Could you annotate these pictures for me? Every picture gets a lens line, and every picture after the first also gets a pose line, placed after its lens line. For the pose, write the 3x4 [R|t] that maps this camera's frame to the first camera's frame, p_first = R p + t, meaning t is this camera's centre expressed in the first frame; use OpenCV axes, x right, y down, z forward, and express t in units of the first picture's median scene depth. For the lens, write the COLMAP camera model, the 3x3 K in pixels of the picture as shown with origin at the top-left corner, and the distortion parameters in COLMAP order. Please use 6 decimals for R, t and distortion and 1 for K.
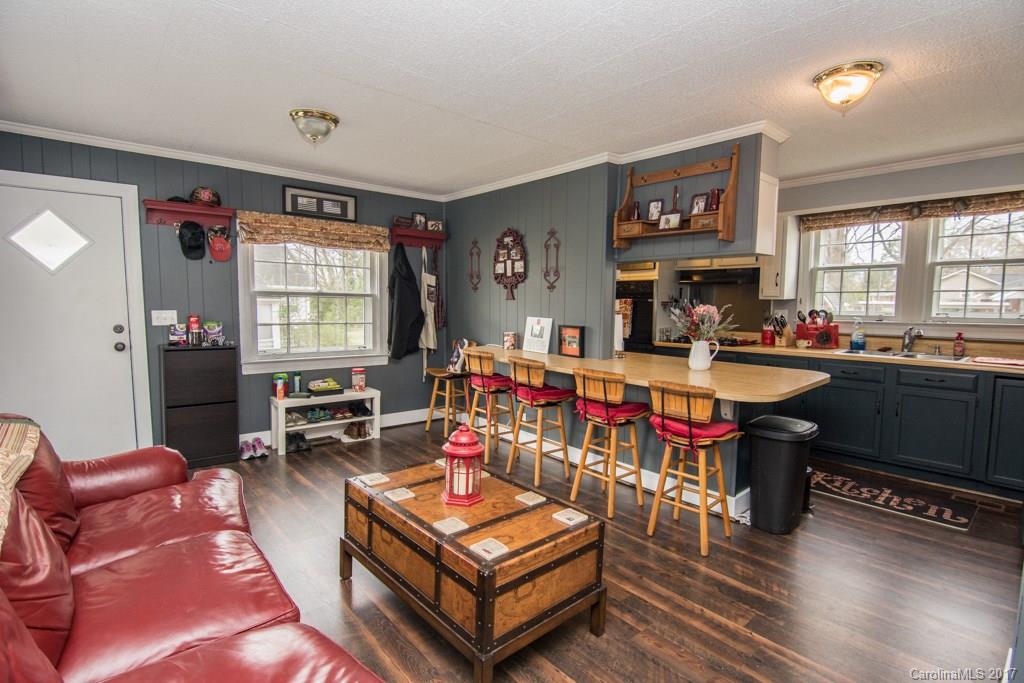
lens RADIAL K [[498.1, 0, 513.6], [0, 498.1, 343.9], [0, 0, 1]] dist [0.000719, -0.011005]
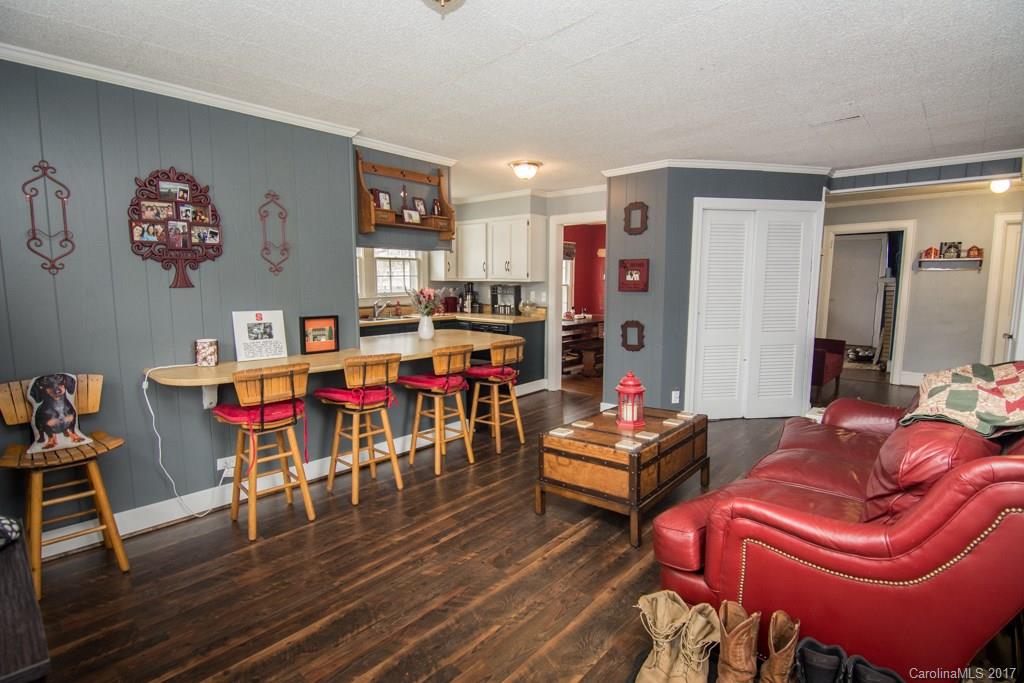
lens RADIAL K [[498.1, 0, 513.6], [0, 498.1, 343.9], [0, 0, 1]] dist [0.000719, -0.011005]
pose [[-0.165470, -0.151693, 0.974479, -0.750516], [0.069136, 0.983885, 0.164897, -0.104278], [-0.983789, 0.094657, -0.152316, 0.783363]]
